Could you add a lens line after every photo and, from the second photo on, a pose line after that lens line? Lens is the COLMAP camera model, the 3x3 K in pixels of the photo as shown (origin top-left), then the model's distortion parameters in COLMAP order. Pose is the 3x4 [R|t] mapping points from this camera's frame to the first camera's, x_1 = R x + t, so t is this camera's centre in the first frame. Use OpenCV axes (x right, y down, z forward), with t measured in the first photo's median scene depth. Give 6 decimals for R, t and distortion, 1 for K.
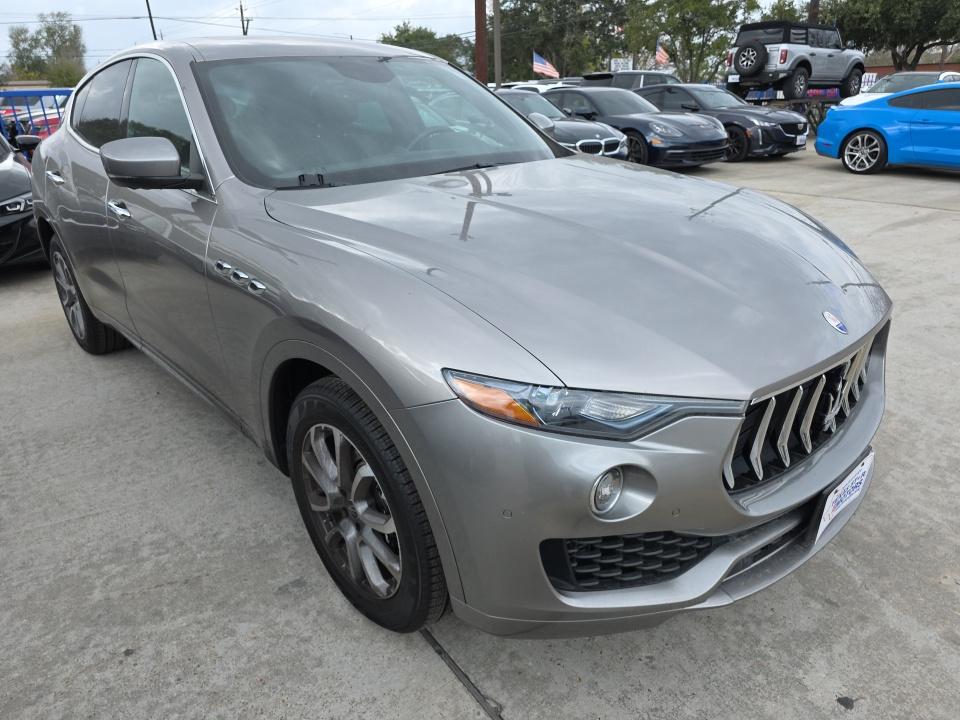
lens RADIAL K [[656.7, 0, 474.2], [0, 656.7, 365.8], [0, 0, 1]] dist [0.009533, -0.007955]
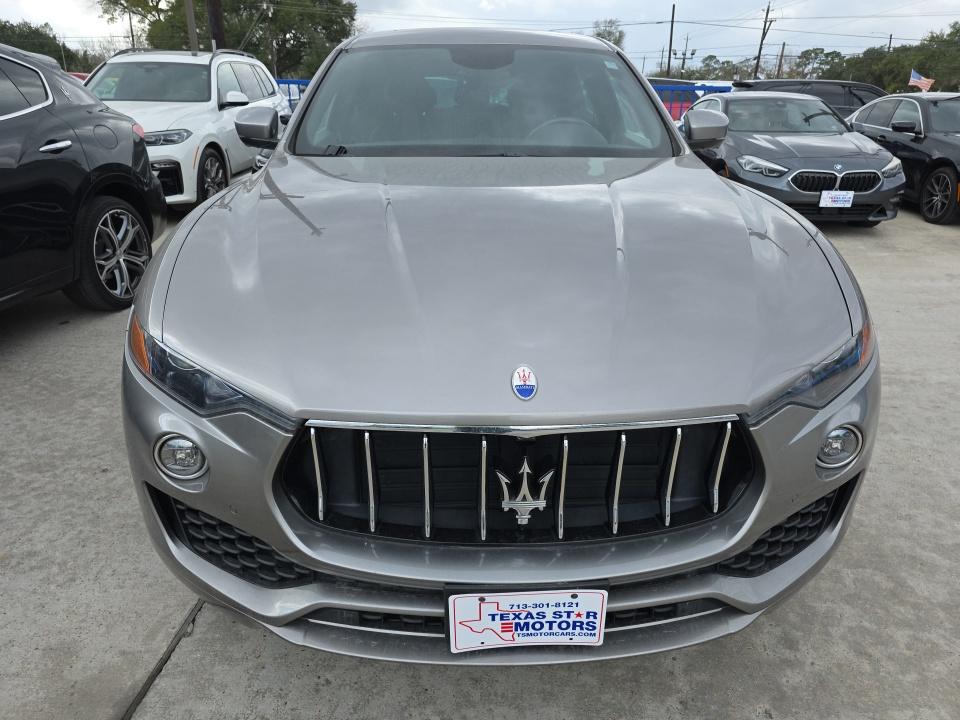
lens RADIAL K [[656.7, 0, 488.2], [0, 656.7, 355.0], [0, 0, 1]] dist [0.009533, -0.007955]
pose [[0.770903, 0.275558, -0.574262, 0.862536], [-0.286240, 0.955286, 0.074137, -0.134129], [0.569013, 0.107225, 0.815308, 0.325683]]
